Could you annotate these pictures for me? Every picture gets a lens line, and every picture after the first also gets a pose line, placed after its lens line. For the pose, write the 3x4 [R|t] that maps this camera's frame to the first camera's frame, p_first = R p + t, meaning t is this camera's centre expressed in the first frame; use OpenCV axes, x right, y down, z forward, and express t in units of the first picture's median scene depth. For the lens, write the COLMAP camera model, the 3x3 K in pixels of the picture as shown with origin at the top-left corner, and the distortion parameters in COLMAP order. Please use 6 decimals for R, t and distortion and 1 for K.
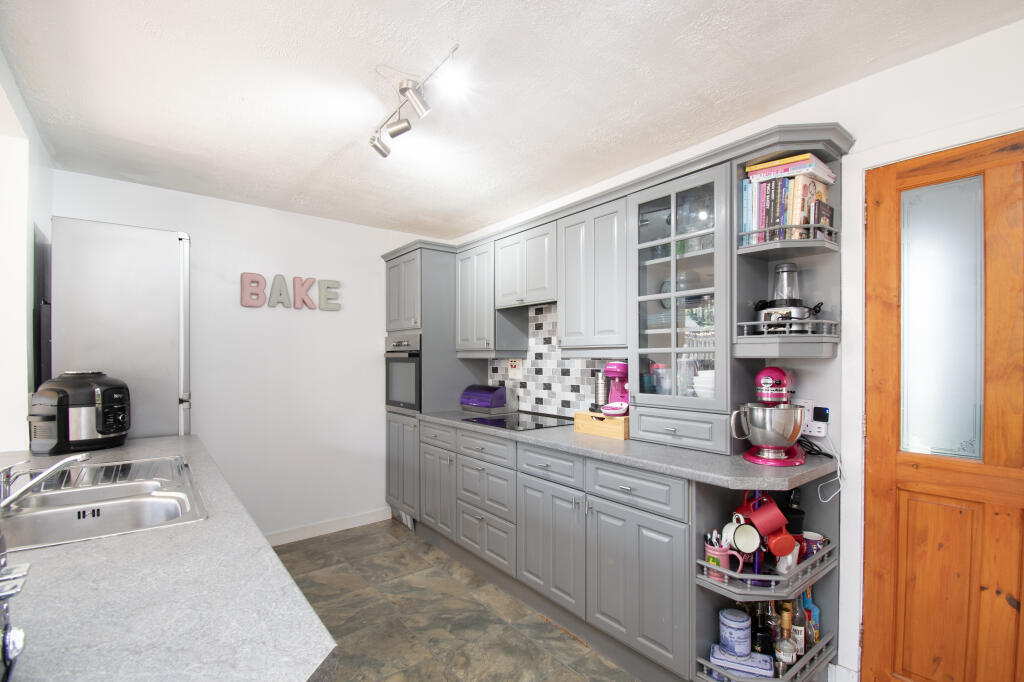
lens RADIAL K [[470.2, 0, 539.6], [0, 470.2, 361.8], [0, 0, 1]] dist [-0.029788, -0.005208]
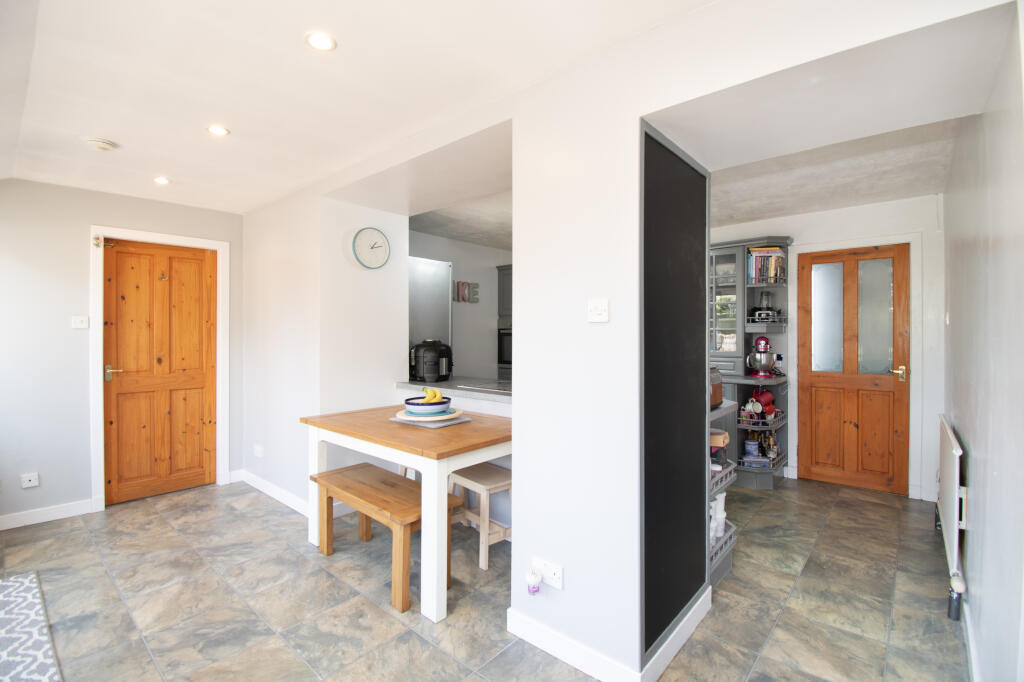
lens RADIAL K [[470.2, 0, 505.1], [0, 470.2, 334.4], [0, 0, 1]] dist [-0.029788, -0.005208]
pose [[0.986737, 0.001075, 0.162322, -1.165384], [-0.000019, 0.999979, -0.006510, 0.015390], [-0.162325, 0.006420, 0.986716, -1.107363]]
